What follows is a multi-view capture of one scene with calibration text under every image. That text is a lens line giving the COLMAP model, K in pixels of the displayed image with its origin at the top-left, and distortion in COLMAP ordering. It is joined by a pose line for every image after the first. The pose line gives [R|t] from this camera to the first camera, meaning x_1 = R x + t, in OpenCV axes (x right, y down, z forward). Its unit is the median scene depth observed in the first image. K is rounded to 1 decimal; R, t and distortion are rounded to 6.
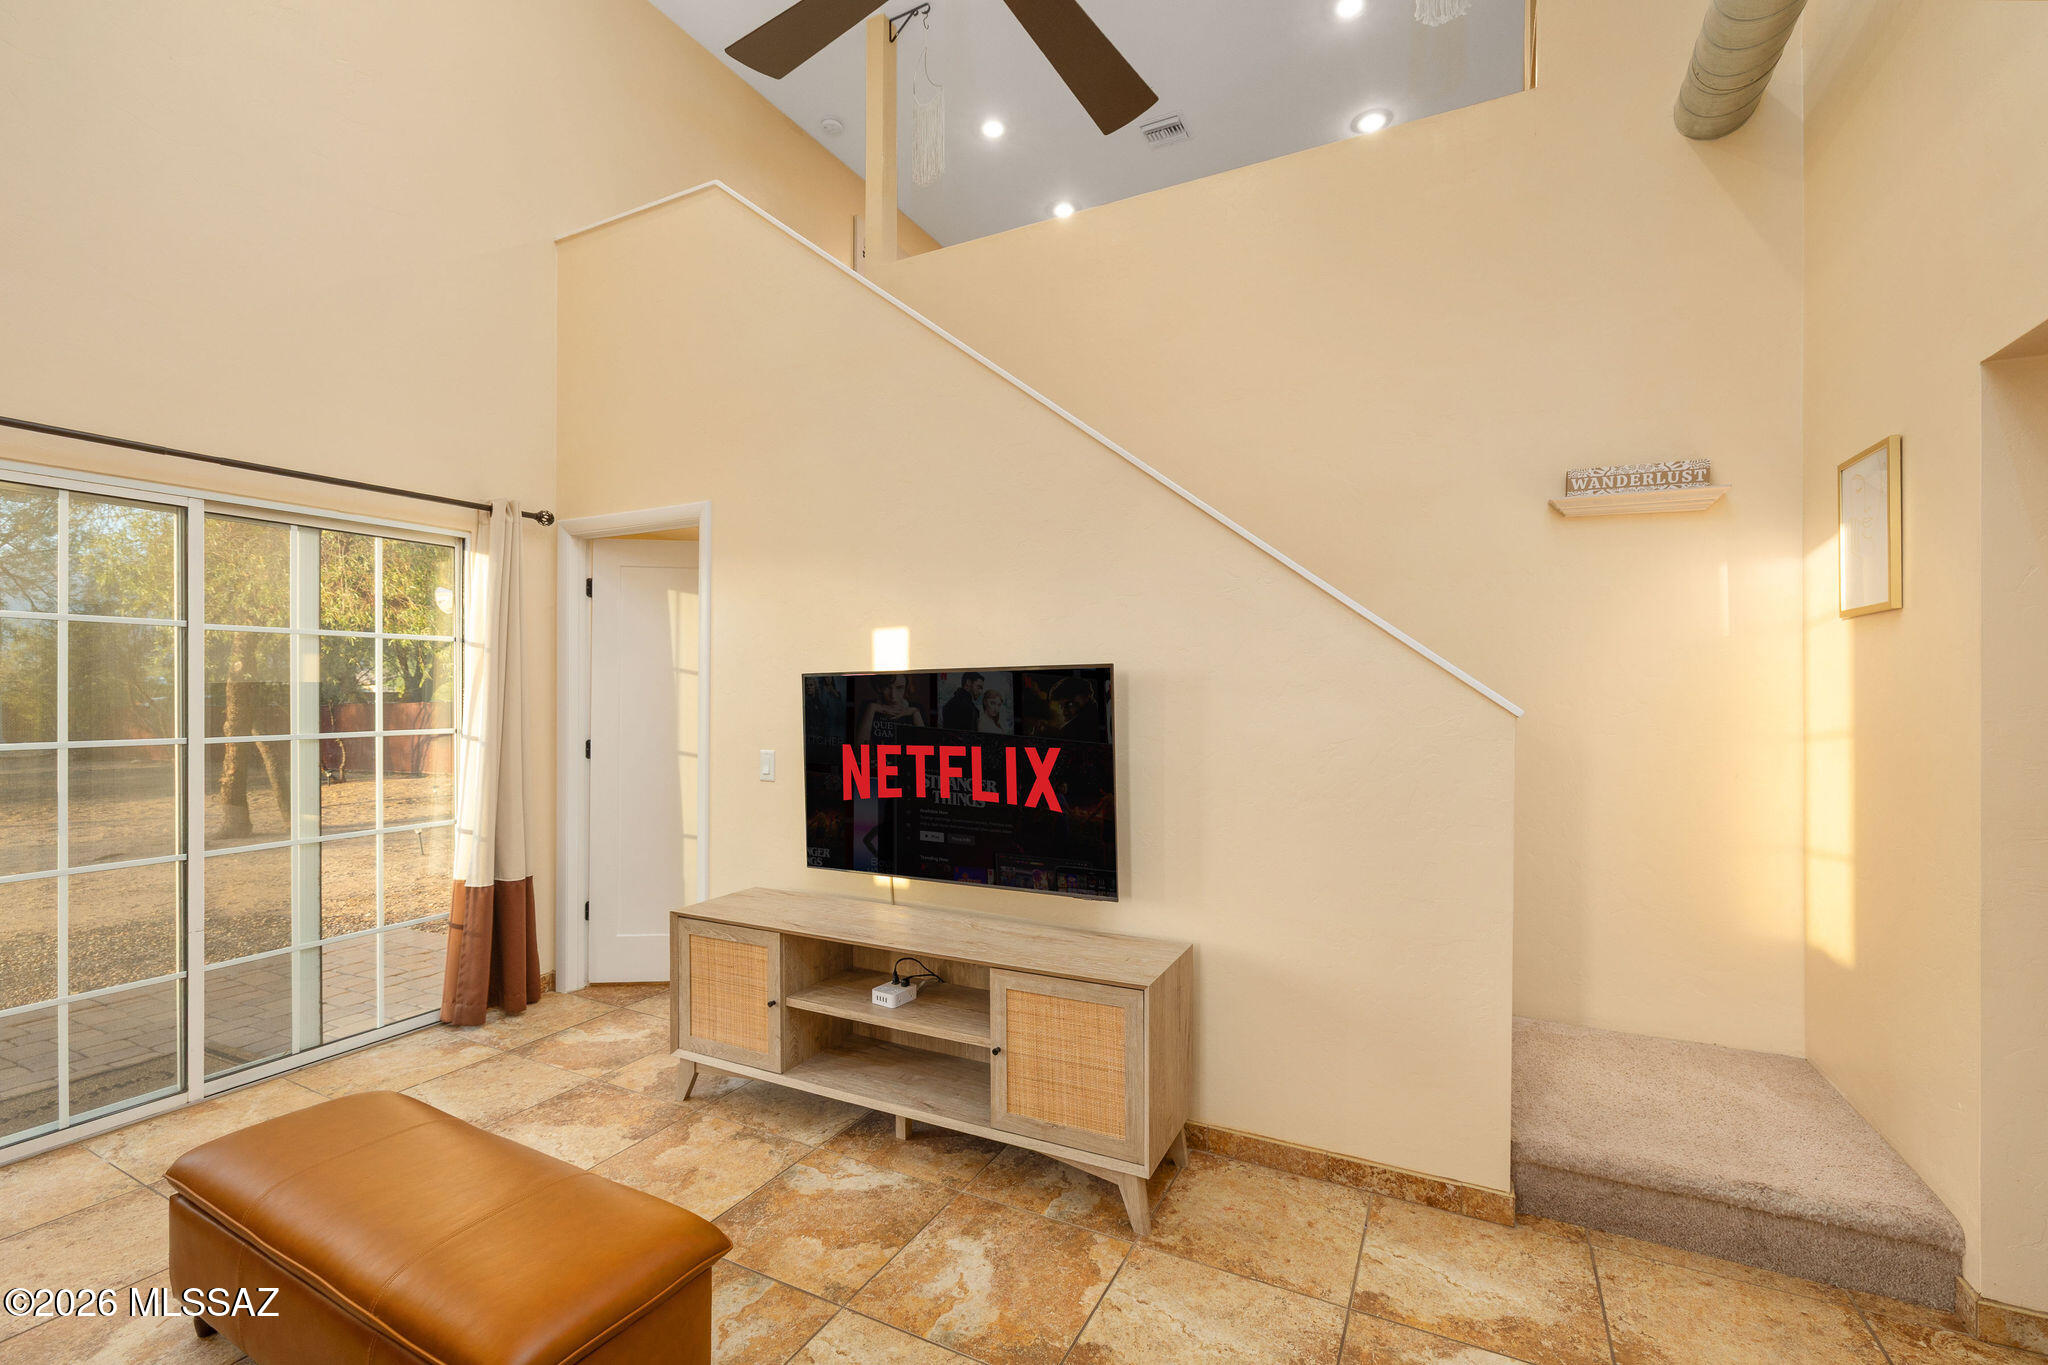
lens RADIAL K [[868.2, 0, 1032.5], [0, 868.2, 687.6], [0, 0, 1]] dist [-0.001058, -0.001034]
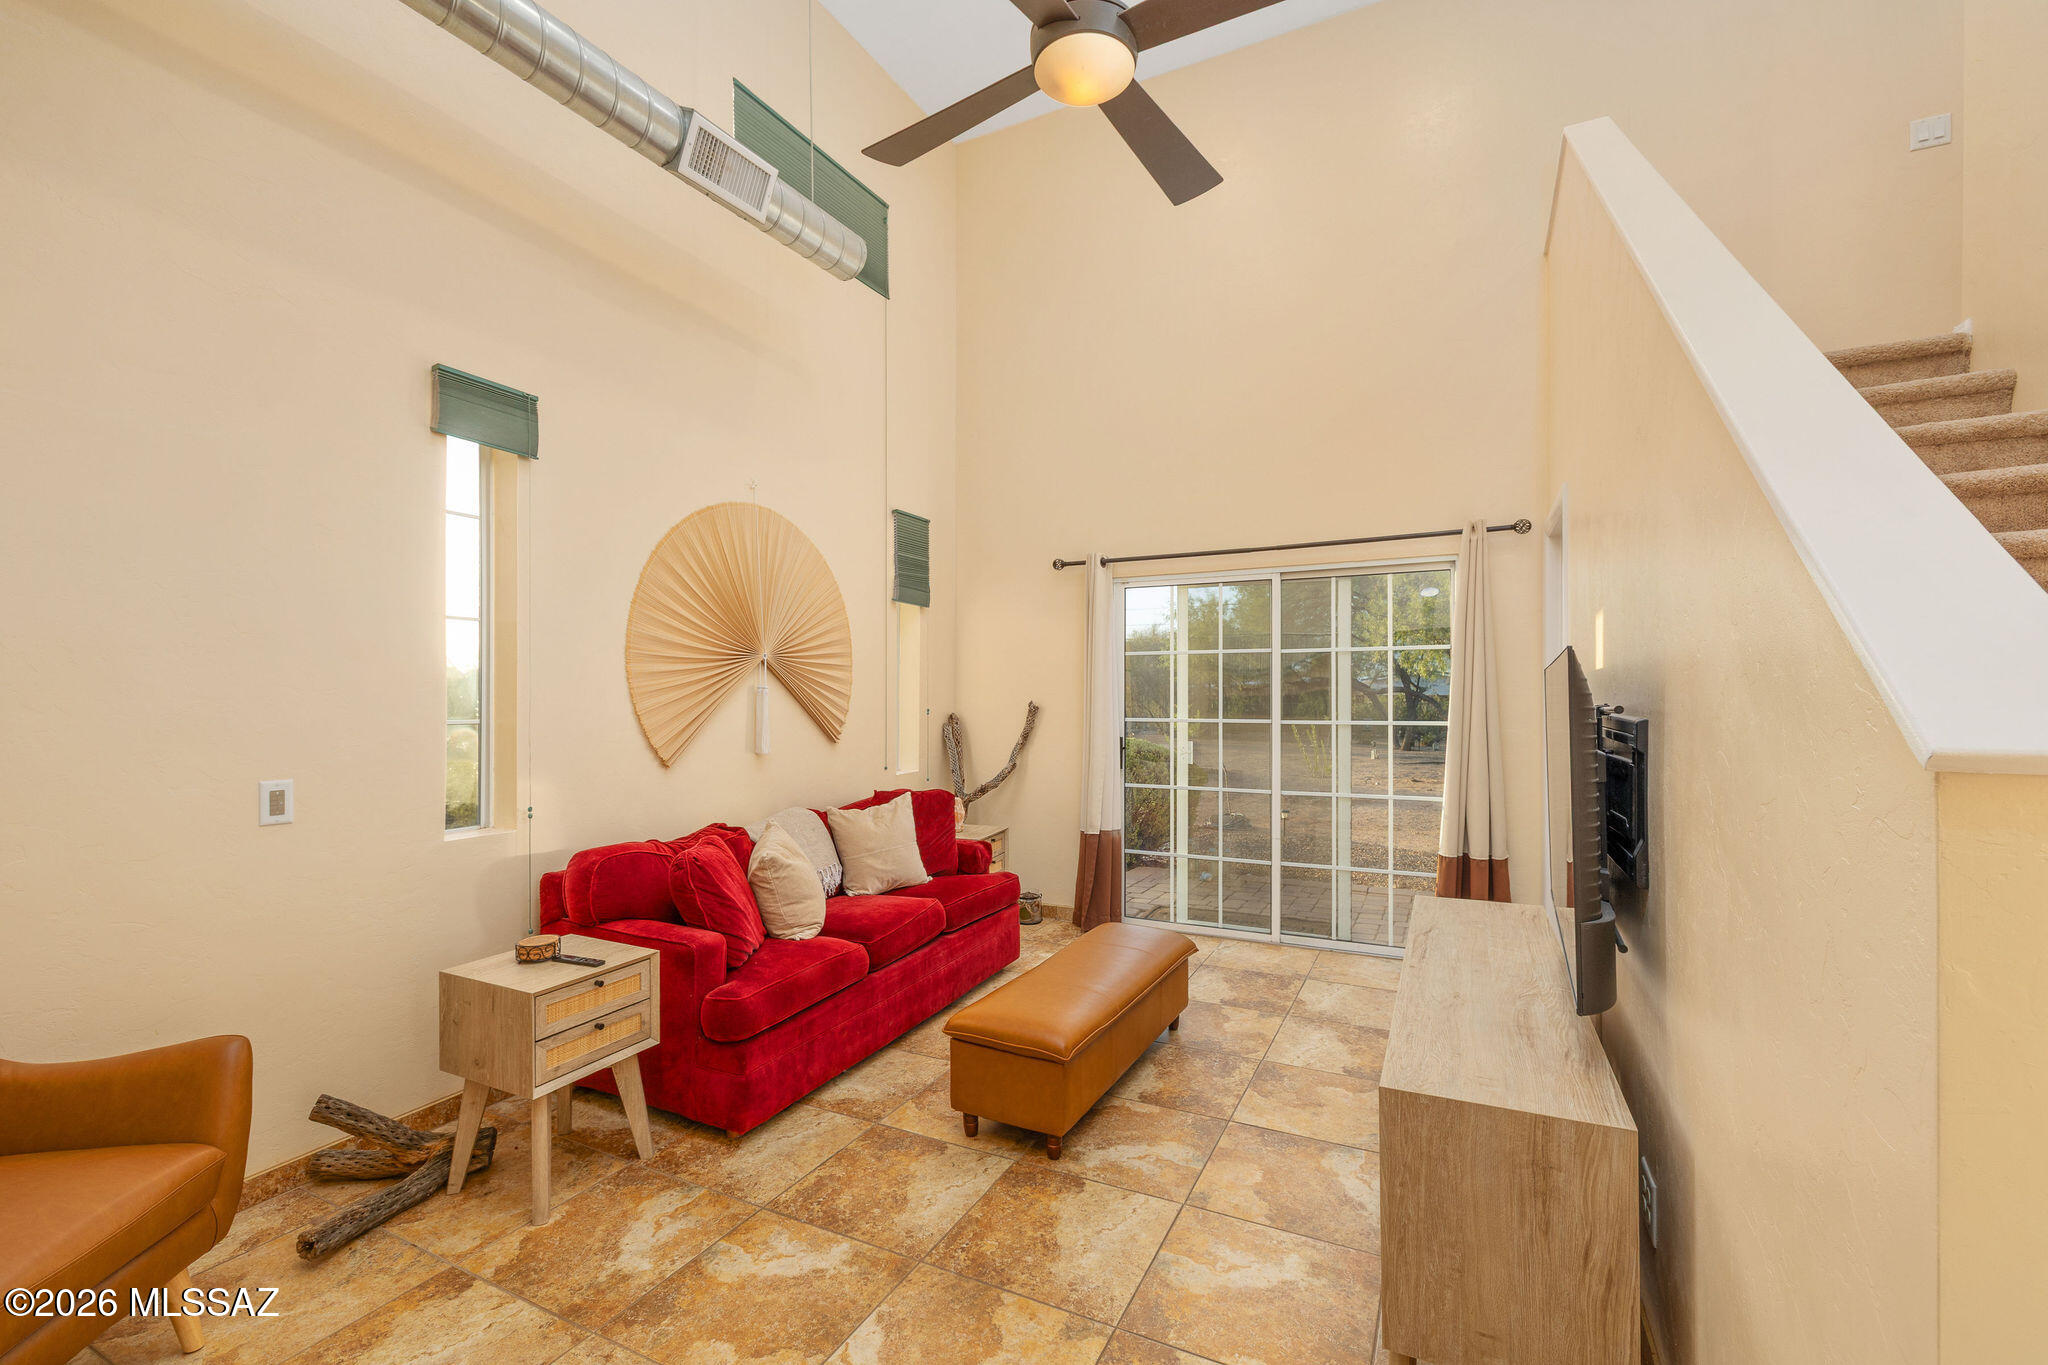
lens RADIAL K [[868.2, 0, 1033.8], [0, 868.2, 689.6], [0, 0, 1]] dist [-0.001058, -0.001034]
pose [[0.007306, -0.005372, -0.999959, 0.708233], [0.009204, 0.999944, -0.005305, 0.005137], [0.999931, -0.009165, 0.007355, 0.569524]]
